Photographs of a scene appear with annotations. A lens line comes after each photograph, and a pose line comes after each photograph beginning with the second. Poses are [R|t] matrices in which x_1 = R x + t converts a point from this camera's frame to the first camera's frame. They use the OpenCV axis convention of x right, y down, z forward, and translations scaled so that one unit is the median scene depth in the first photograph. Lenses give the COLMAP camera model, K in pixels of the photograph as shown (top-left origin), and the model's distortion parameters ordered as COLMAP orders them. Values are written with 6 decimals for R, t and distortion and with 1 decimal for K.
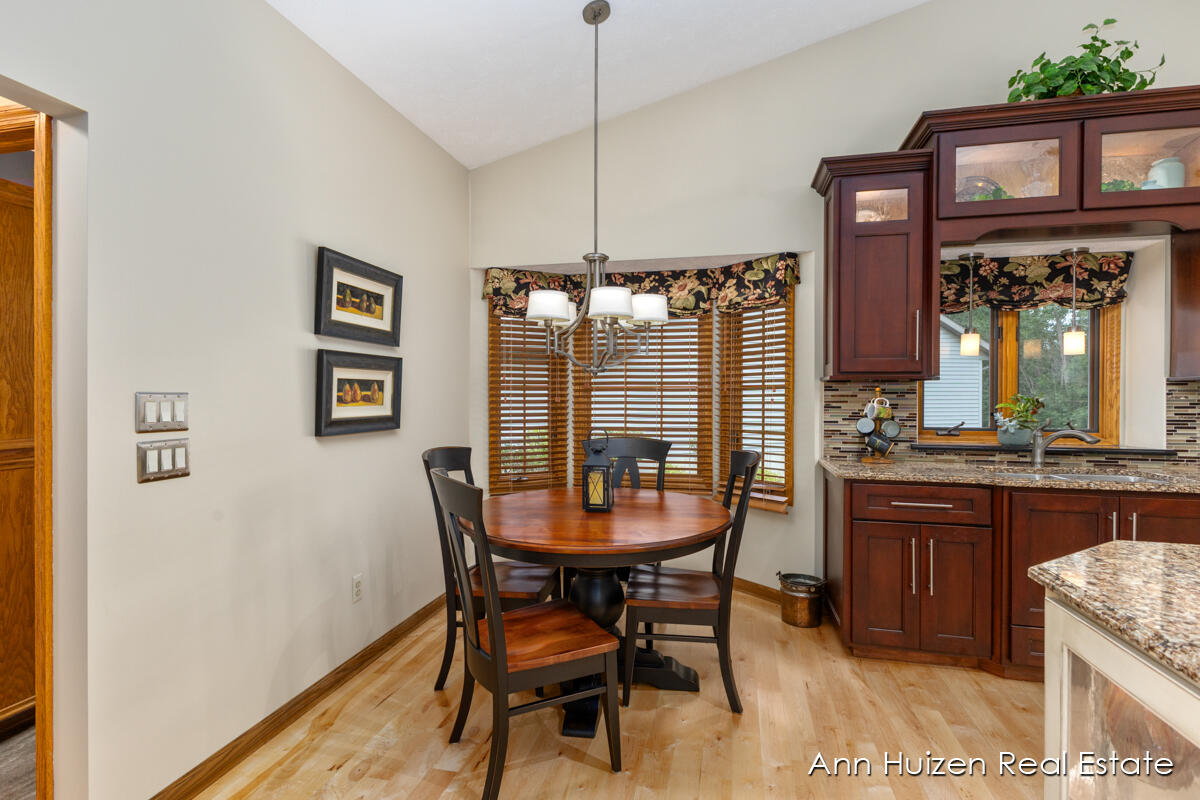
lens RADIAL K [[579.5, 0, 596.5], [0, 579.5, 397.7], [0, 0, 1]] dist [0.006950, -0.004173]
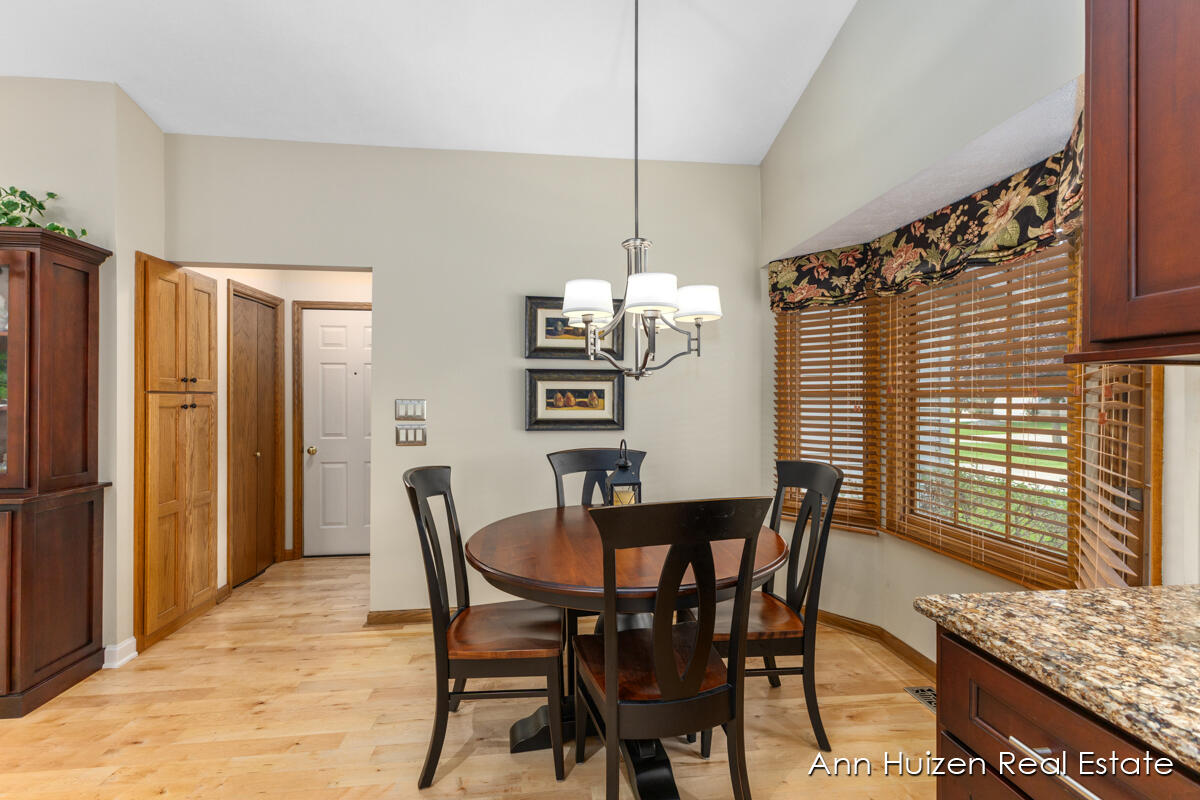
lens RADIAL K [[519.1, 0, 600.0], [0, 519.1, 402.4], [0, 0, 1]] dist [0.007647, -0.001870]
pose [[0.341100, 0.003522, -0.940020, 0.606267], [-0.009111, 0.999958, 0.000440, -0.003080], [0.939983, 0.008415, 0.341118, 0.580936]]
